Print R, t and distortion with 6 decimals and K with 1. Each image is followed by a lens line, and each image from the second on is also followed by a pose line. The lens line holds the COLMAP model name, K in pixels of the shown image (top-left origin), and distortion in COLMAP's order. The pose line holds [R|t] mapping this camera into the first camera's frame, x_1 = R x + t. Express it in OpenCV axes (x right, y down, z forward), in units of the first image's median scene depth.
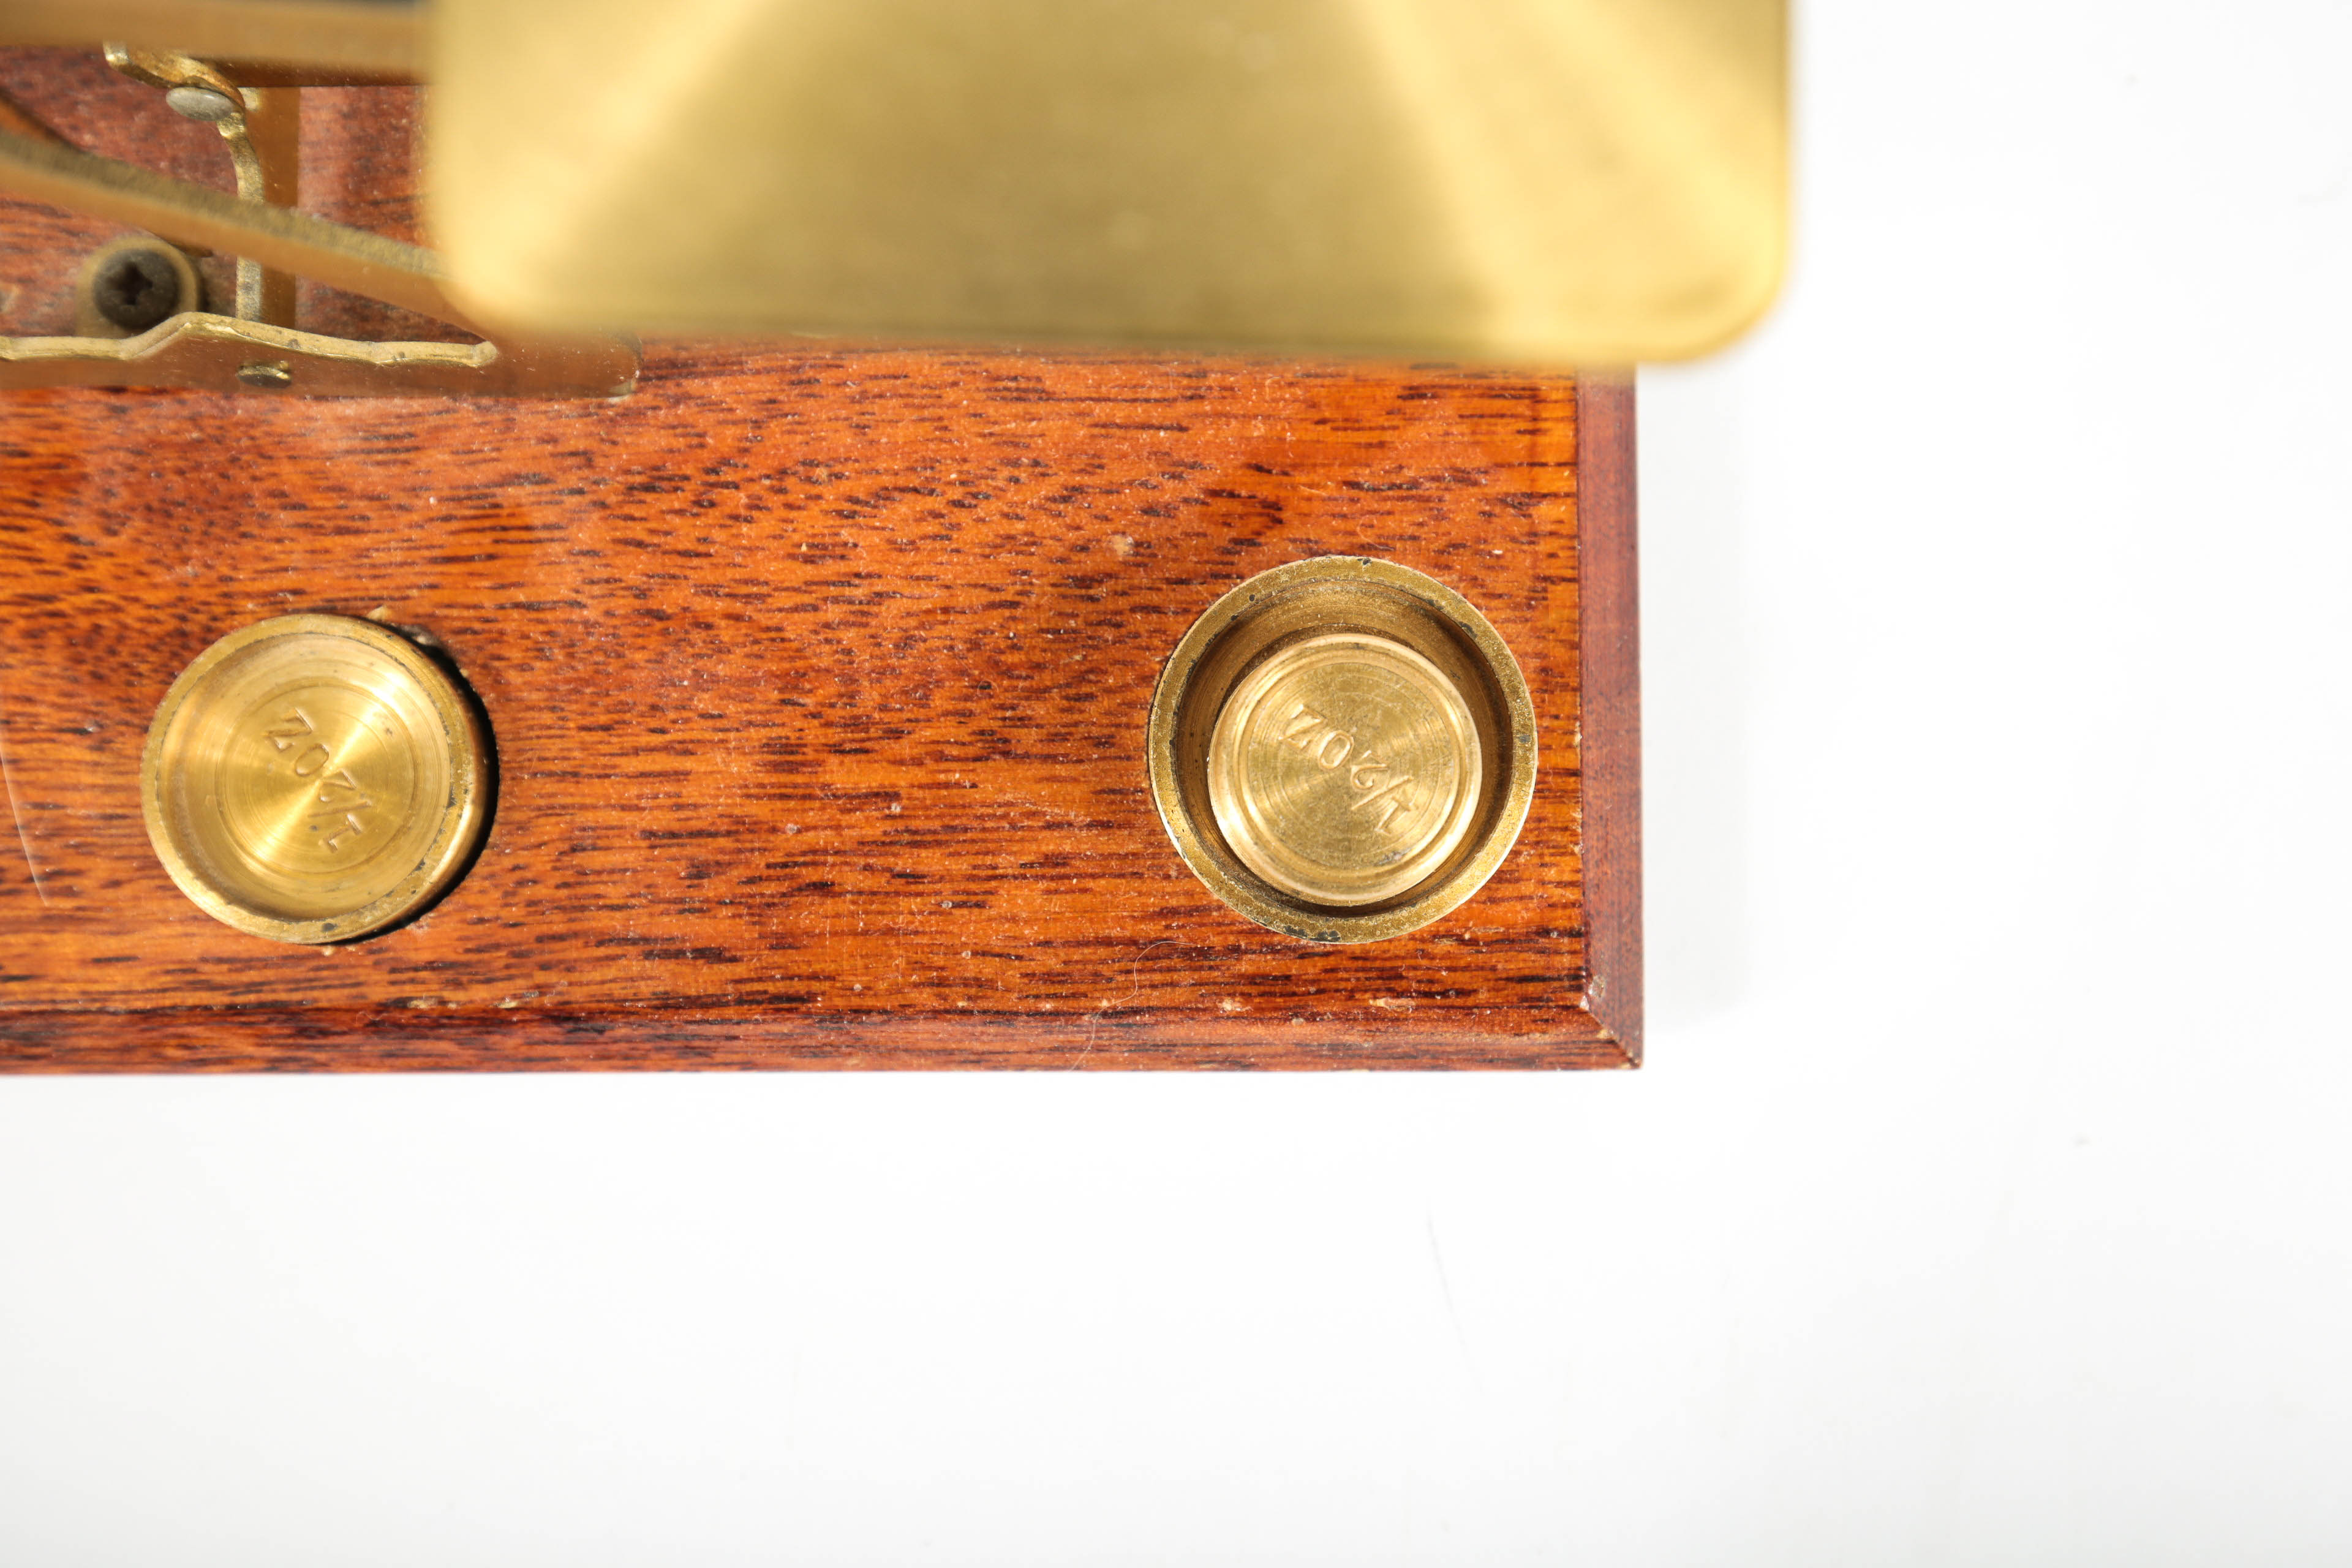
lens RADIAL K [[2199.5, 0, 1182.5], [0, 2199.5, 796.7], [0, 0, 1]] dist [0.025540, 0.000000]
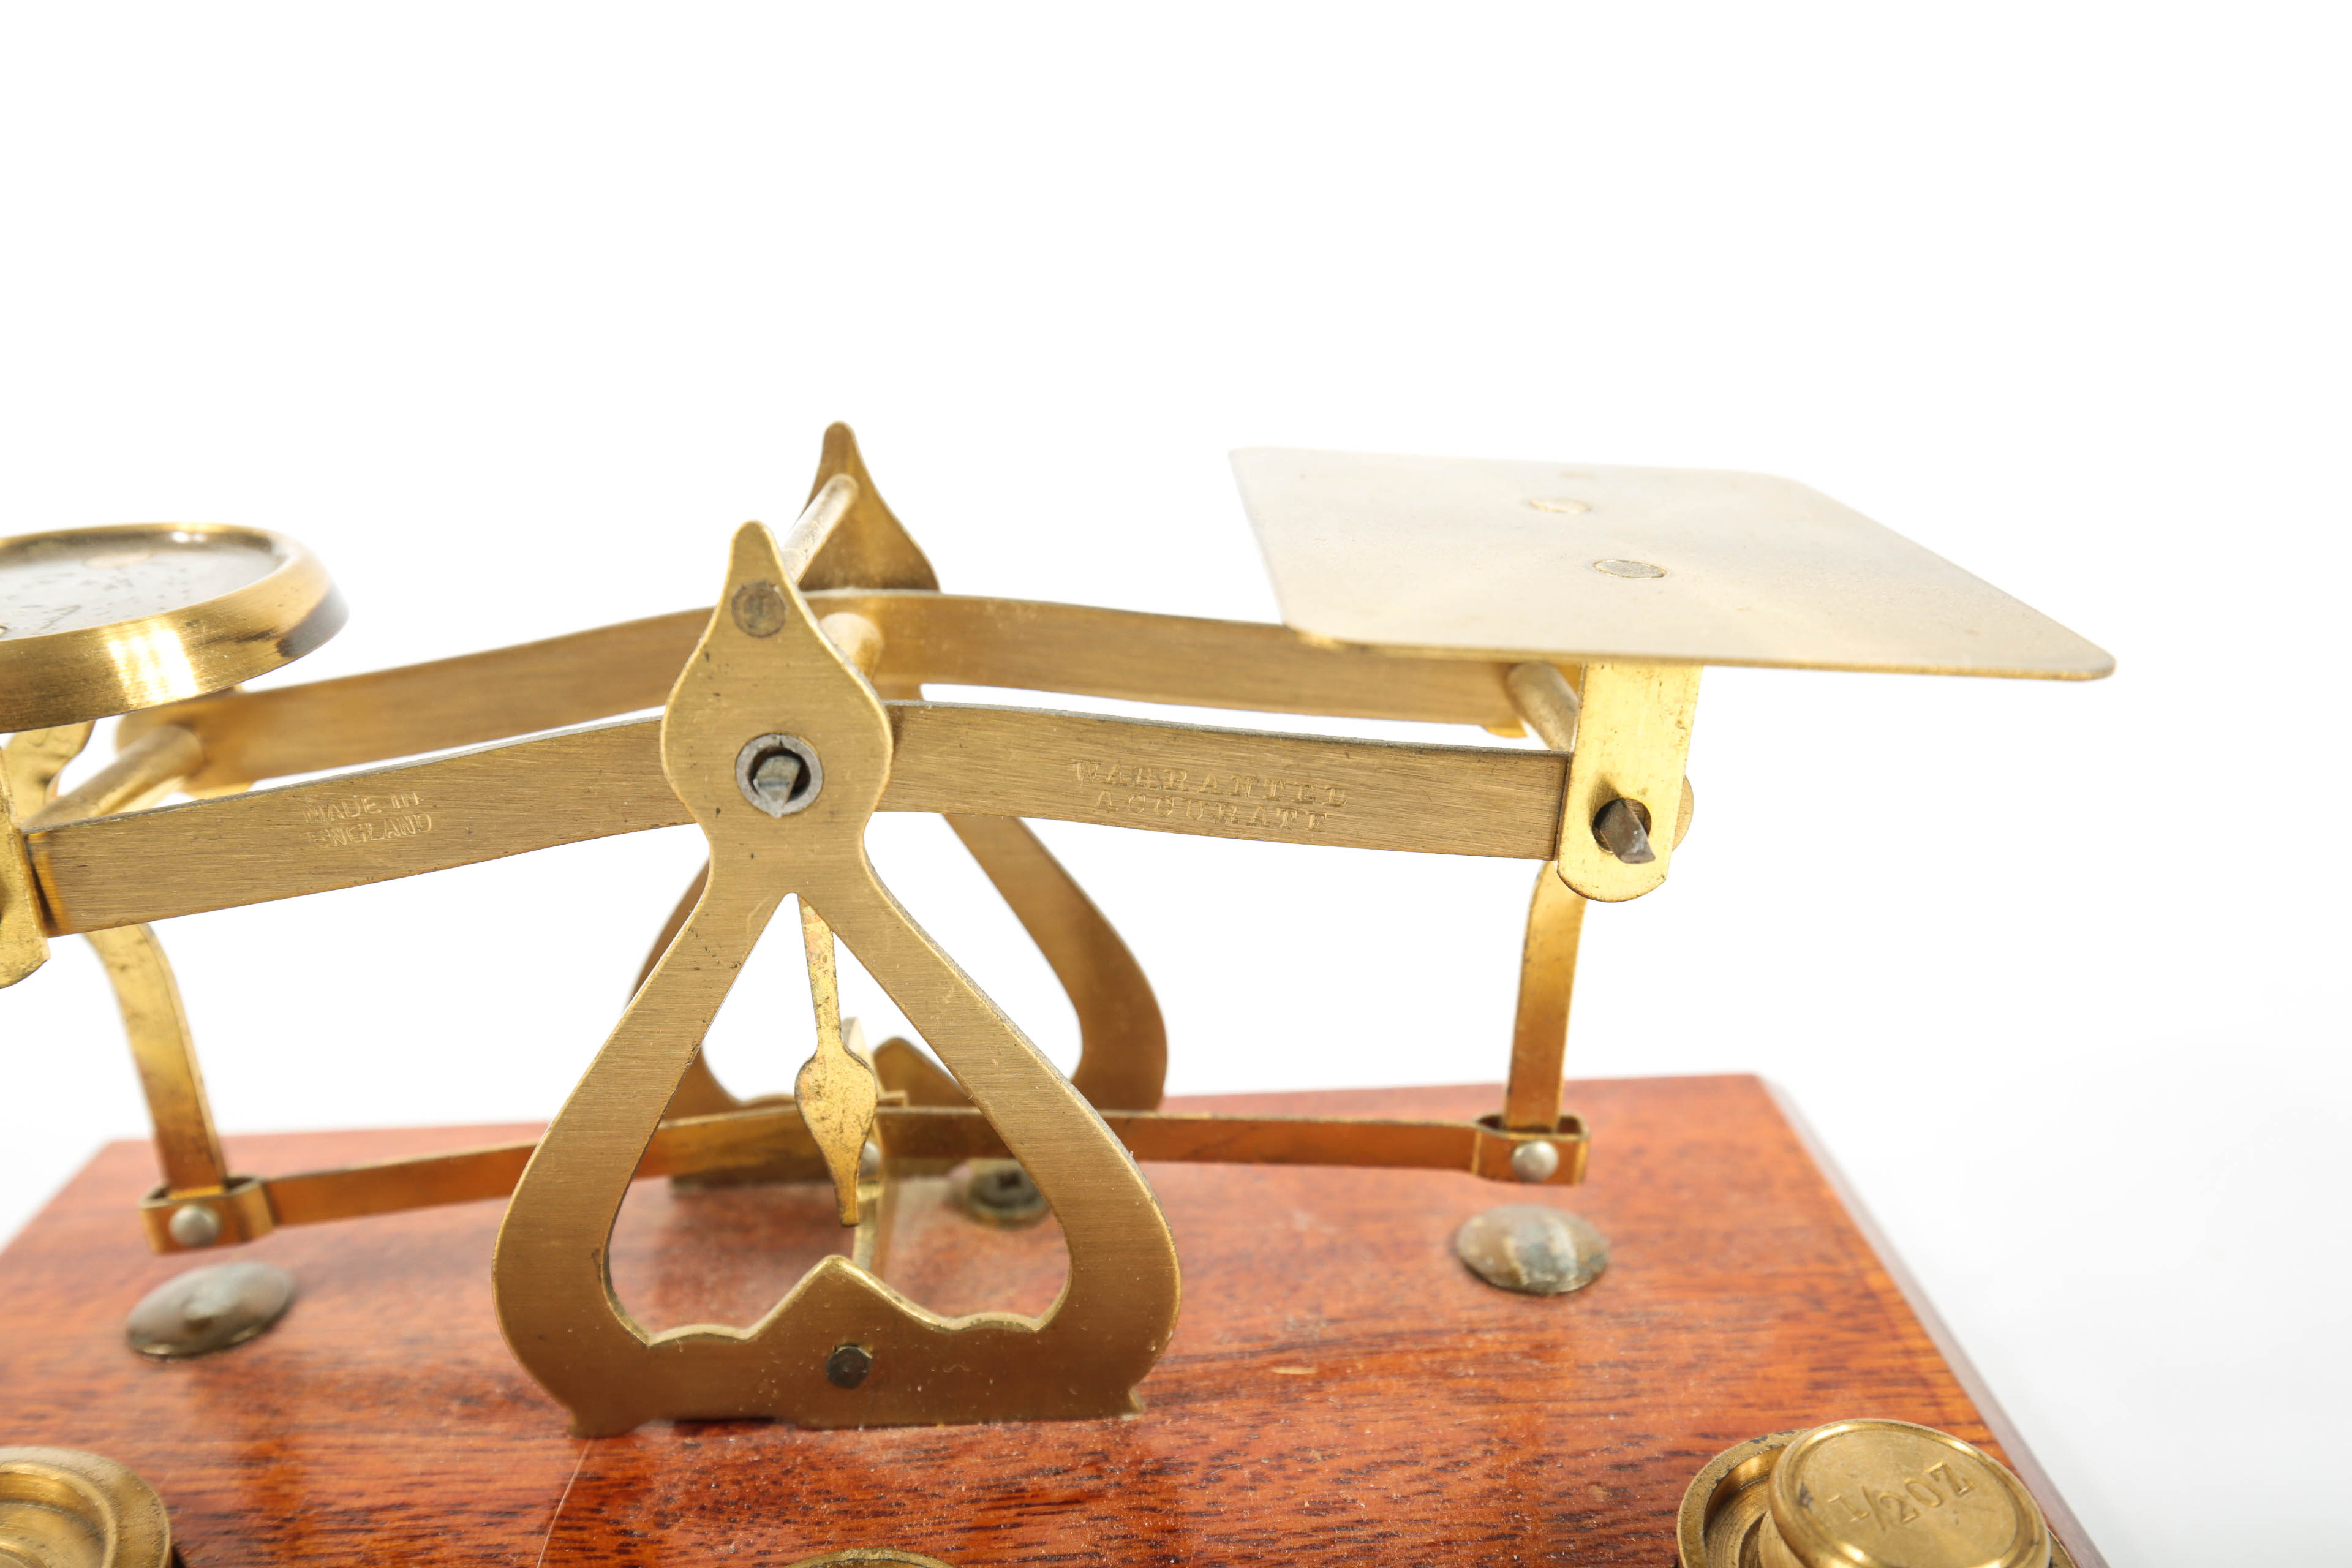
lens RADIAL K [[1879.8, 0, 1183.7], [0, 1879.8, 777.0], [0, 0, 1]] dist [0.004511, 0.010099]
pose [[0.999159, -0.033324, 0.023879, -0.241777], [0.035628, 0.417662, -0.907903, 0.569575], [0.020281, 0.907991, 0.418499, 0.292693]]
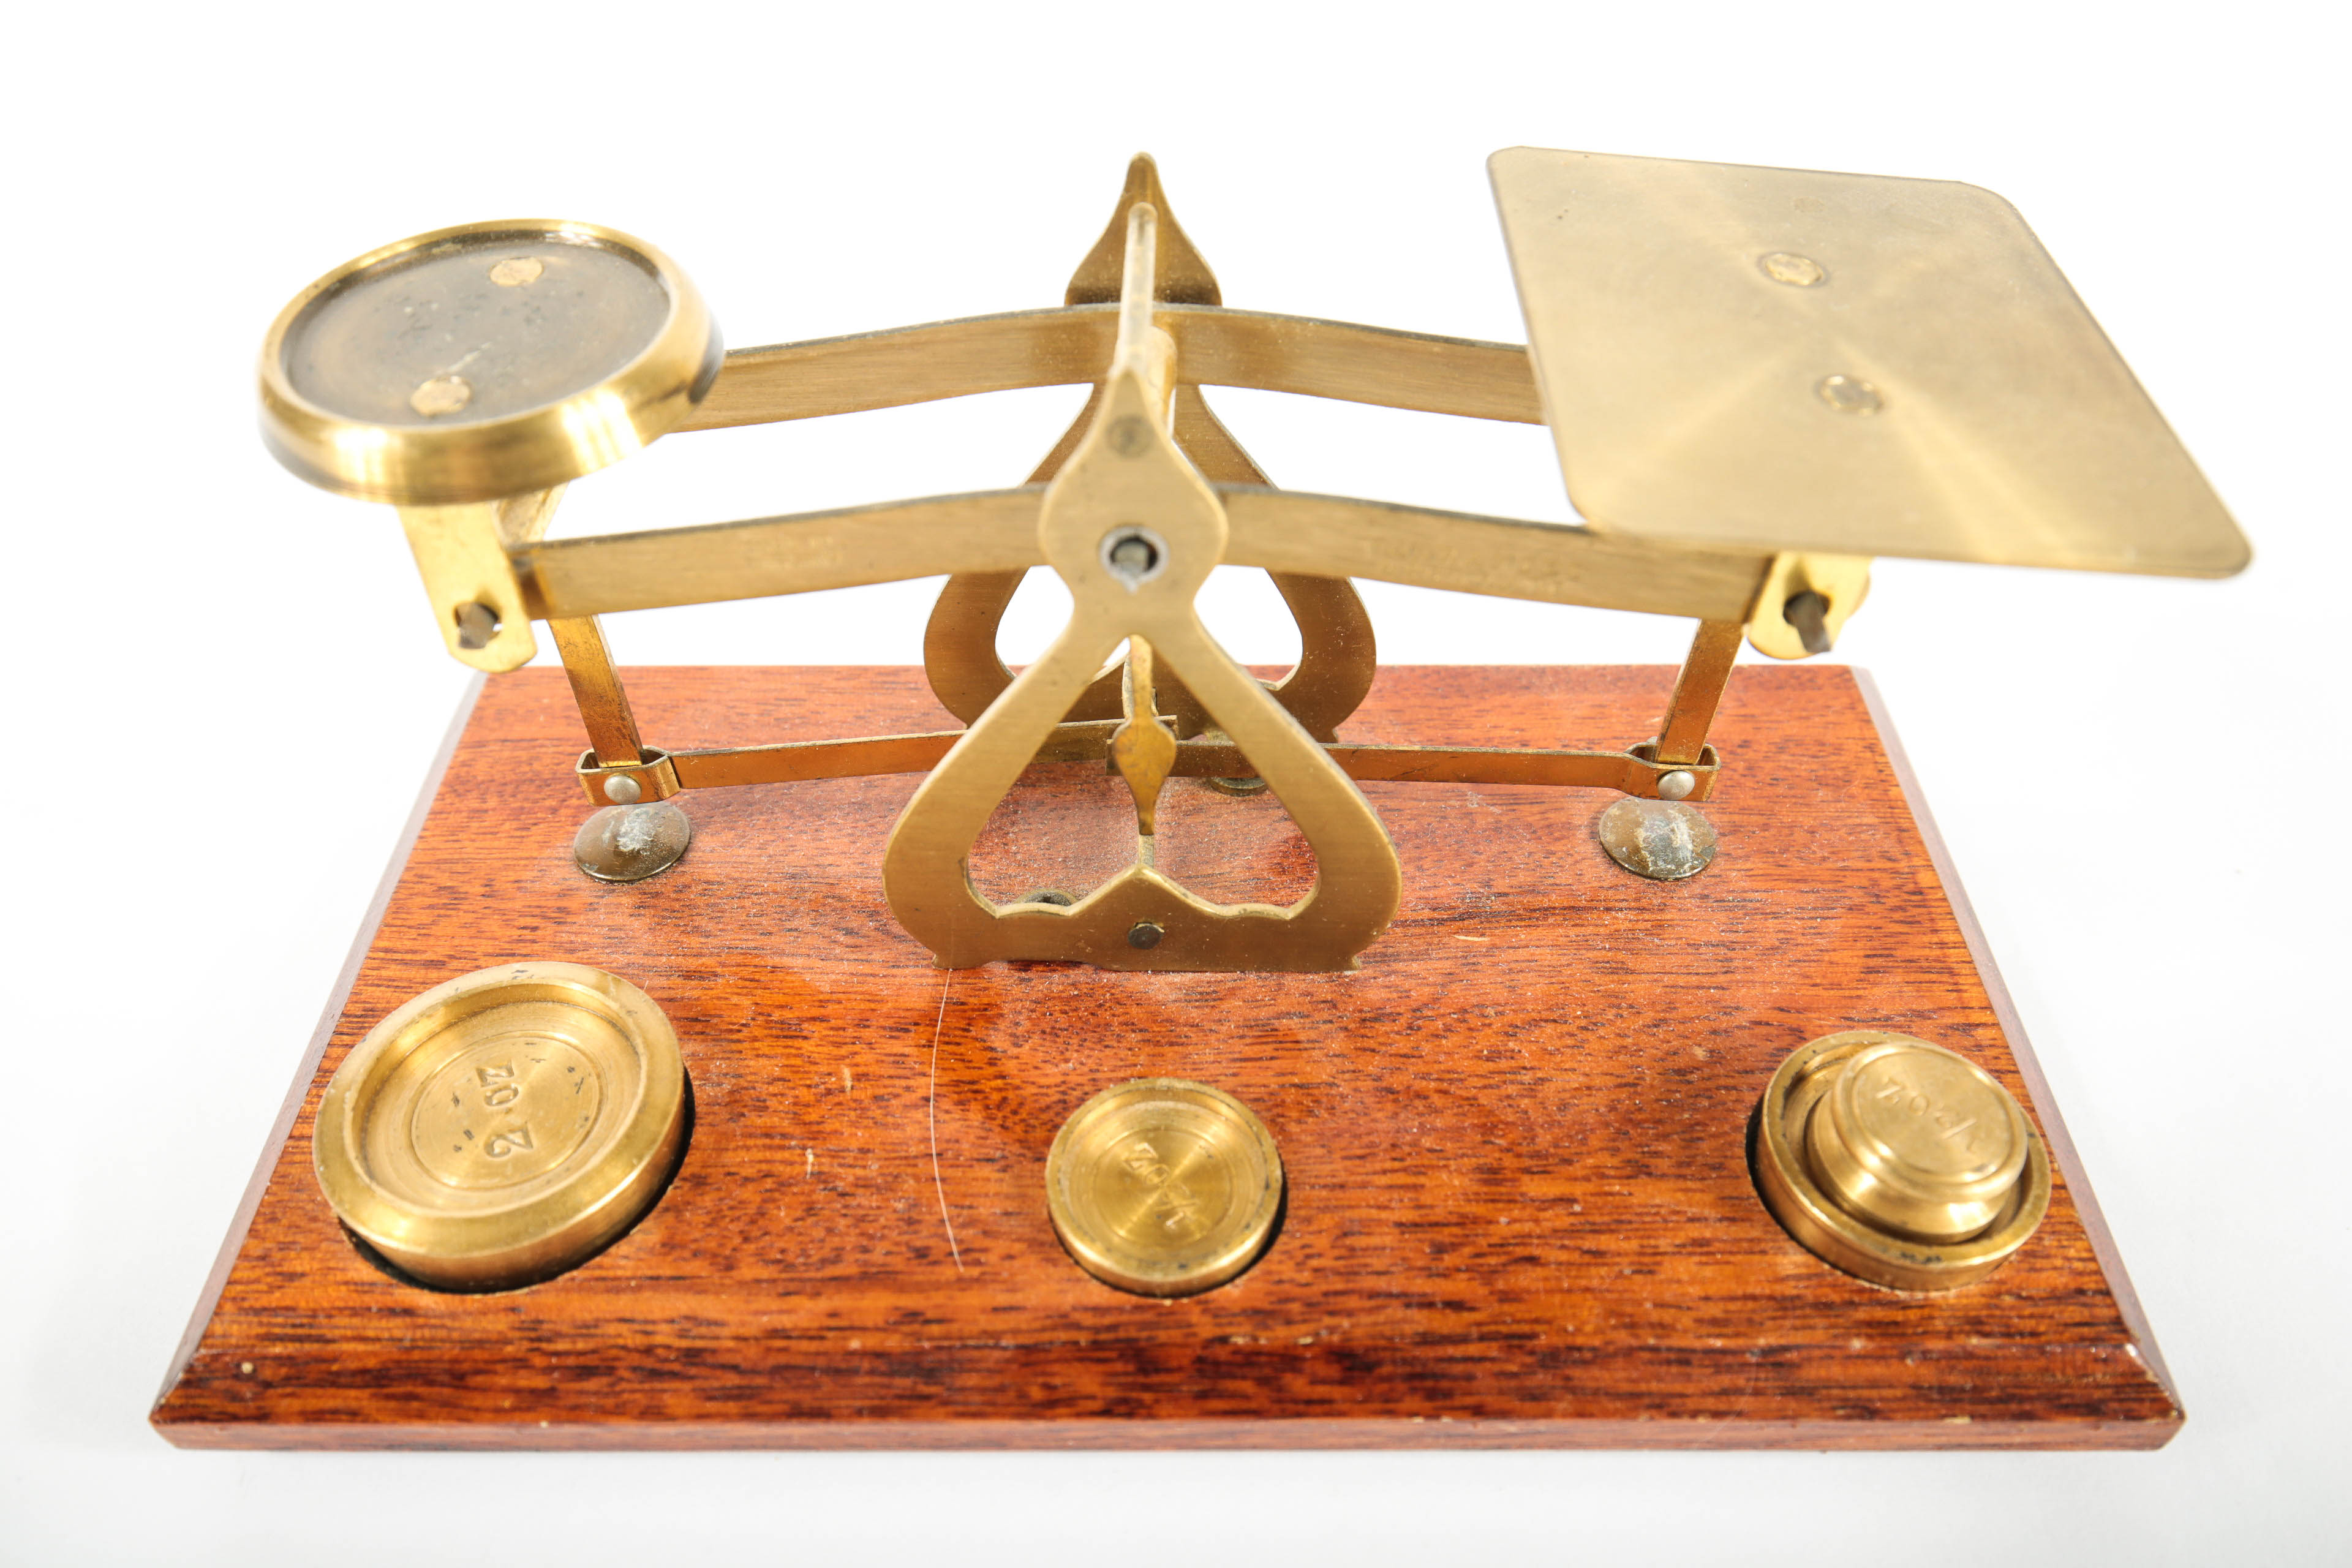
lens RADIAL K [[1768.6, 0, 1174.5], [0, 1768.6, 782.3], [0, 0, 1]] dist [0.004552, 0.002144]
pose [[0.999995, 0.001474, -0.002774, -0.376565], [-0.002946, 0.746788, -0.665055, 0.539414], [0.001091, 0.665060, 0.746789, -0.003826]]
